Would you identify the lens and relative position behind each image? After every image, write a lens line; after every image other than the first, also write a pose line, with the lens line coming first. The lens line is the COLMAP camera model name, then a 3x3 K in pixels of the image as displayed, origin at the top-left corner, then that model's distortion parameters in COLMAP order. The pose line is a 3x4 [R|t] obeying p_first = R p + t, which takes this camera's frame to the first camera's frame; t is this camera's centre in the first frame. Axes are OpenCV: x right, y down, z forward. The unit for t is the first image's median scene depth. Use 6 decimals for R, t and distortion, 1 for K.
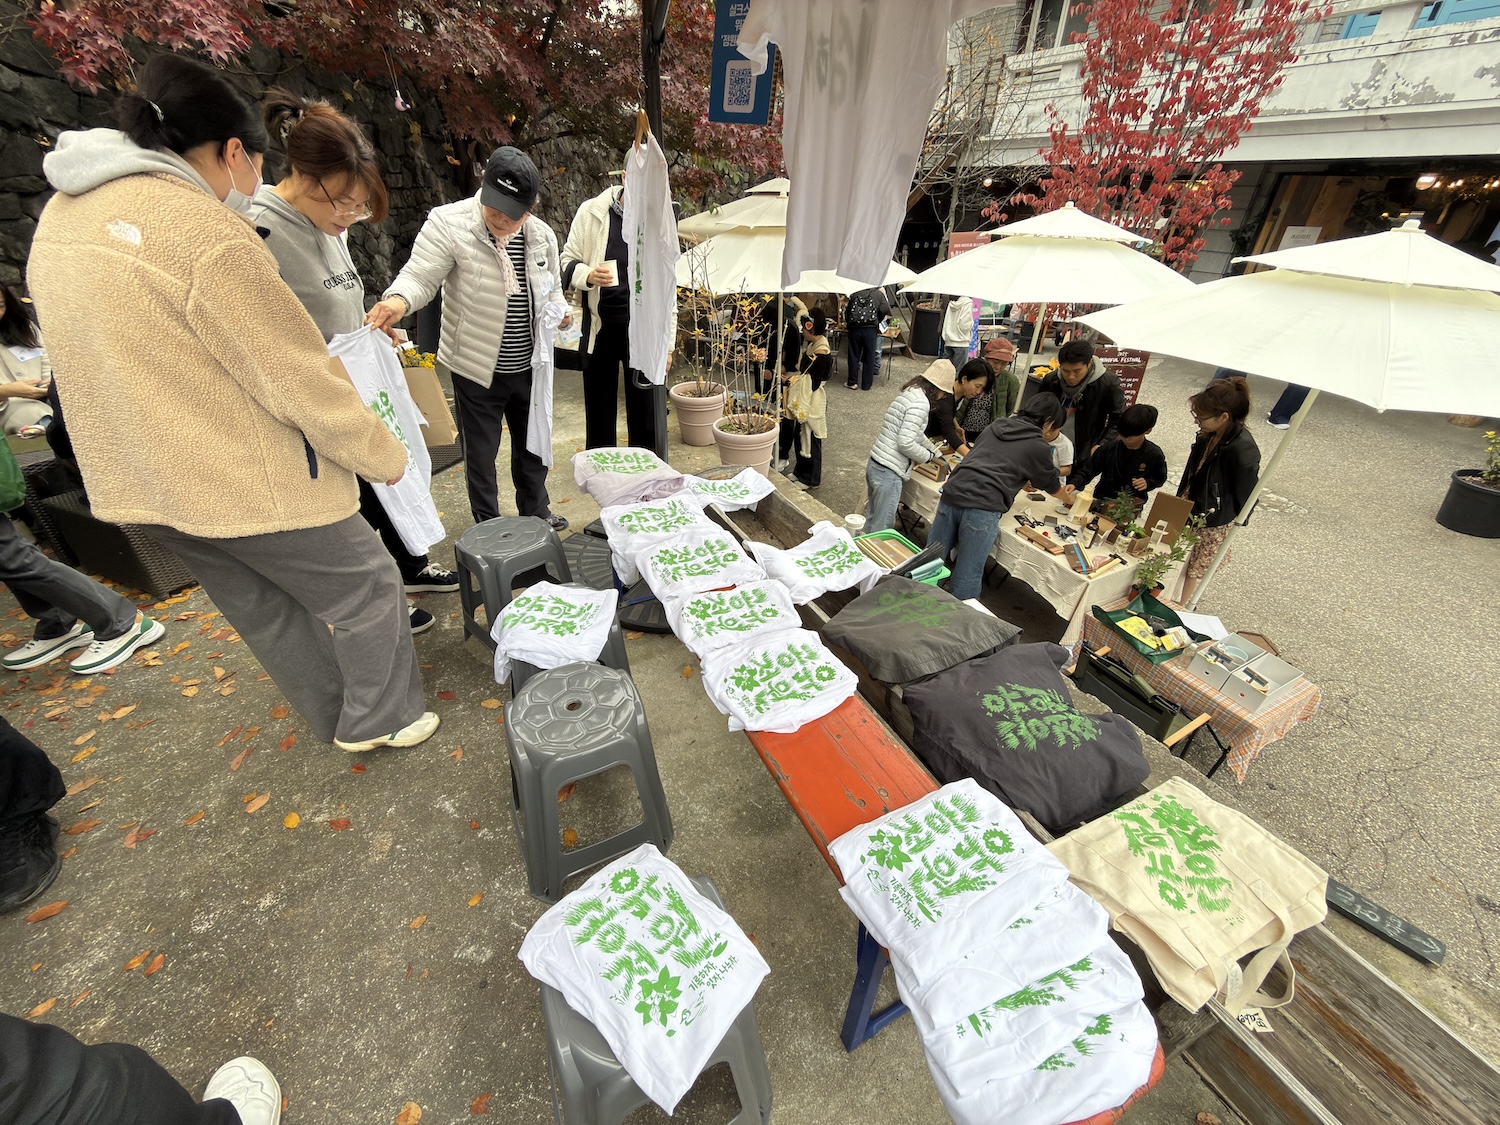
lens RADIAL K [[593.0, 0, 754.3], [0, 593.0, 559.4], [0, 0, 1]] dist [-0.000867, -0.000485]
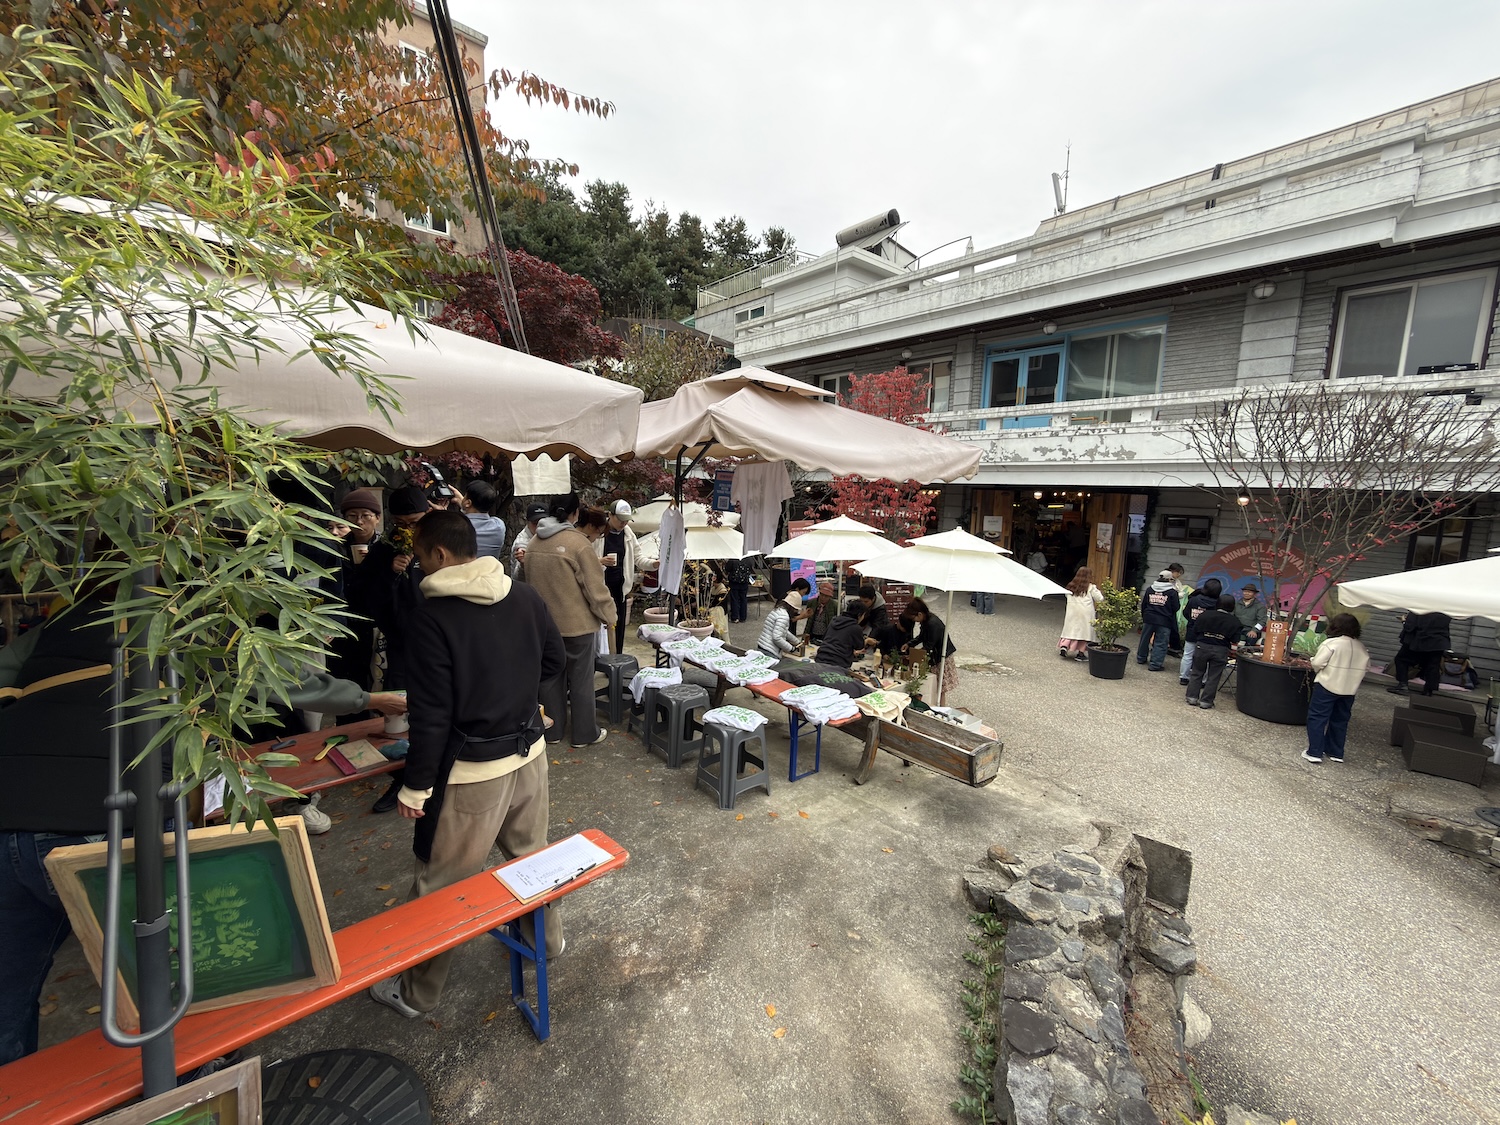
lens RADIAL K [[593.0, 0, 754.3], [0, 593.0, 559.4], [0, 0, 1]] dist [-0.000867, -0.000485]
pose [[0.974980, -0.024410, 0.220949, -0.170874], [0.113314, 0.909696, -0.399517, 0.247354], [-0.191244, 0.414558, 0.889701, -0.543823]]
